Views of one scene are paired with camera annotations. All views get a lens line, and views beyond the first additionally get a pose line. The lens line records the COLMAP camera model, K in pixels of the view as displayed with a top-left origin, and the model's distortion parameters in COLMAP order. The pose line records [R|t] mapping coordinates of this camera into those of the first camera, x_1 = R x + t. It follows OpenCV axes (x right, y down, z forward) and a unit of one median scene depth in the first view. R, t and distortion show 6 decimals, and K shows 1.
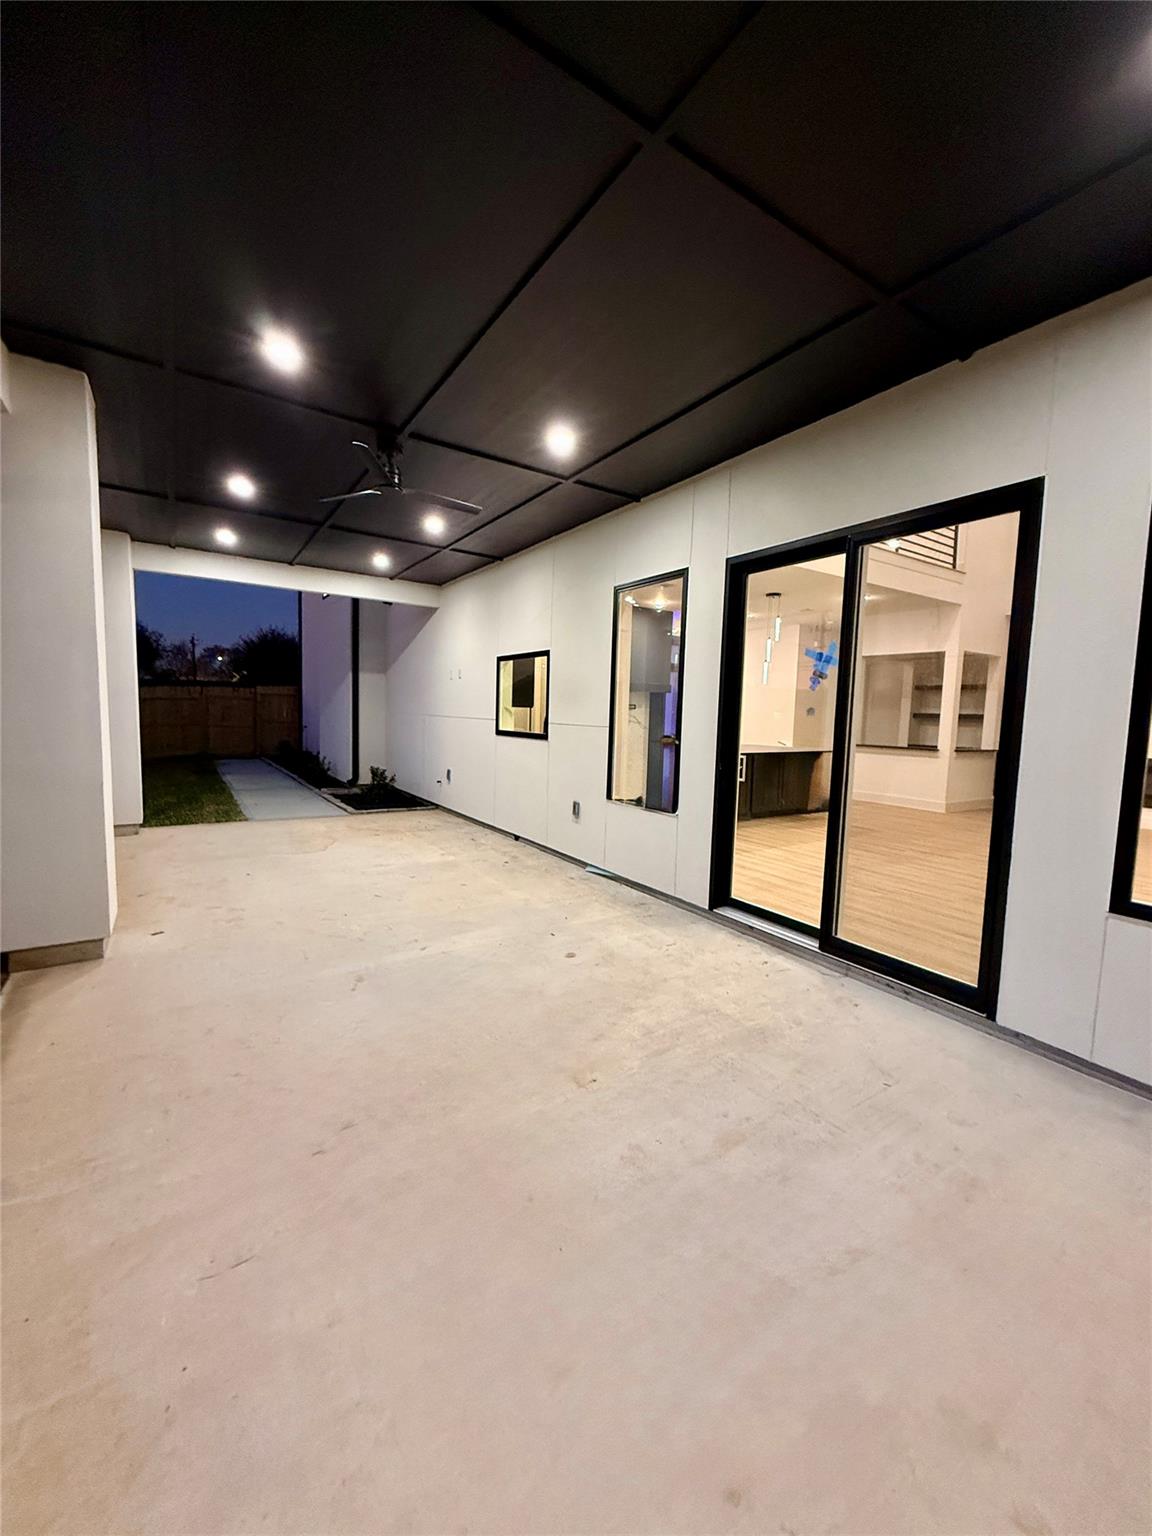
lens RADIAL K [[616.0, 0, 564.1], [0, 616.0, 768.2], [0, 0, 1]] dist [0.000778, 0.000629]
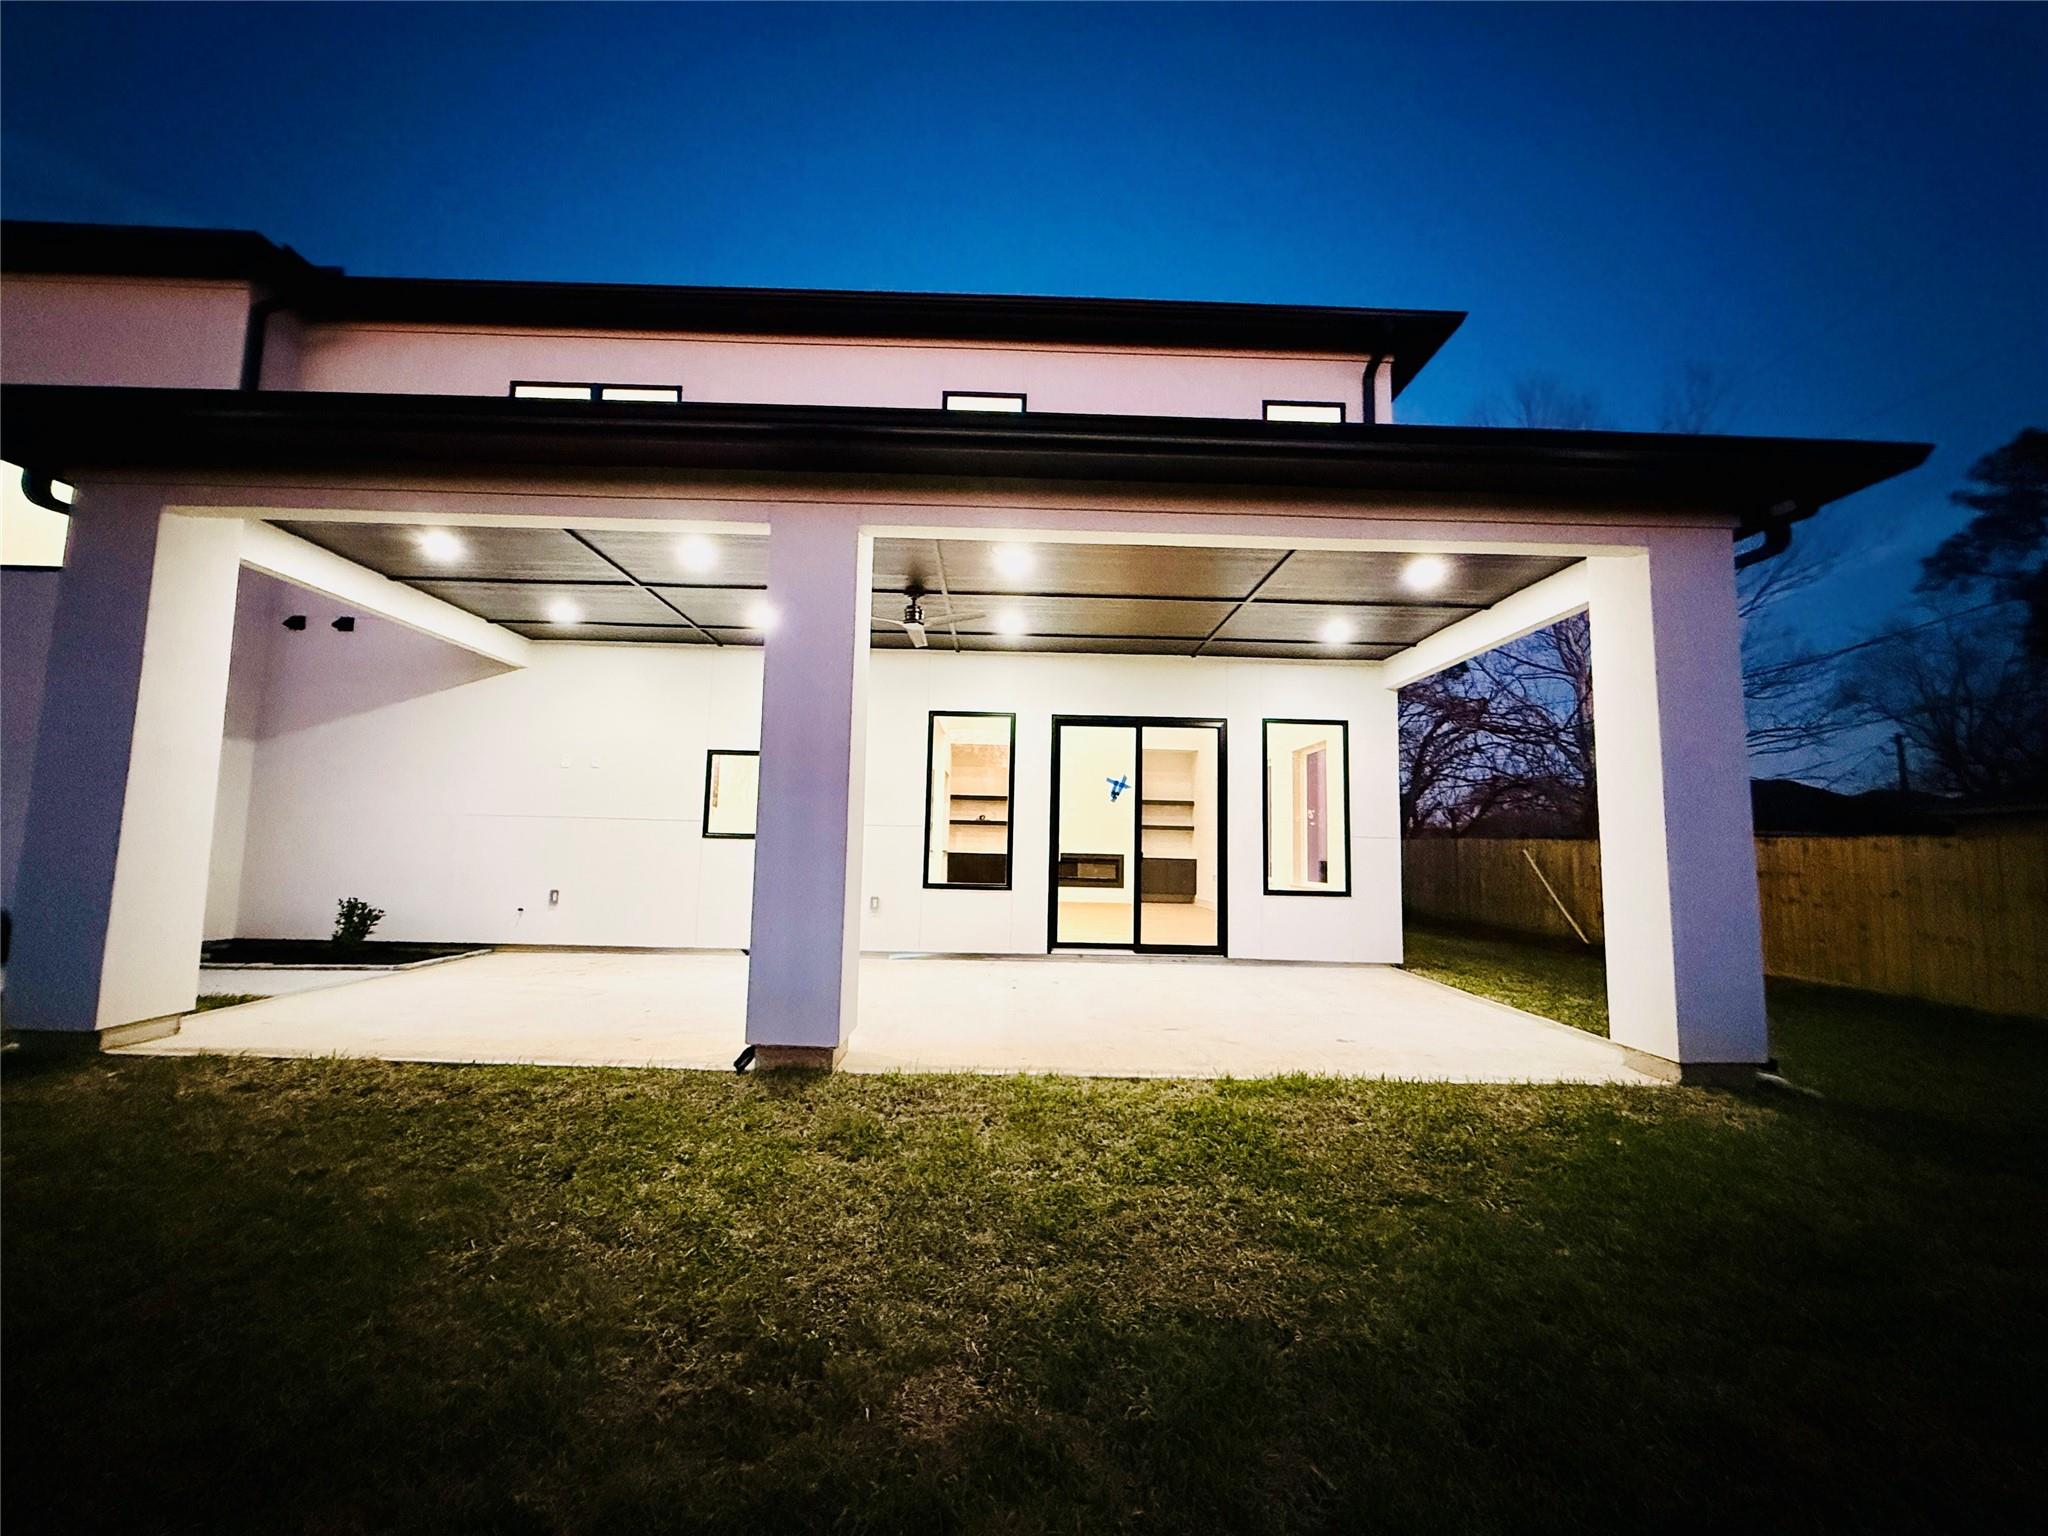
lens RADIAL K [[821.3, 0, 1018.1], [0, 821.3, 771.7], [0, 0, 1]] dist [0.000778, 0.000629]
pose [[0.523410, 0.042467, 0.851022, -1.338443], [0.068705, 0.993402, -0.091829, -0.016134], [-0.849306, 0.106534, 0.517039, 0.035950]]
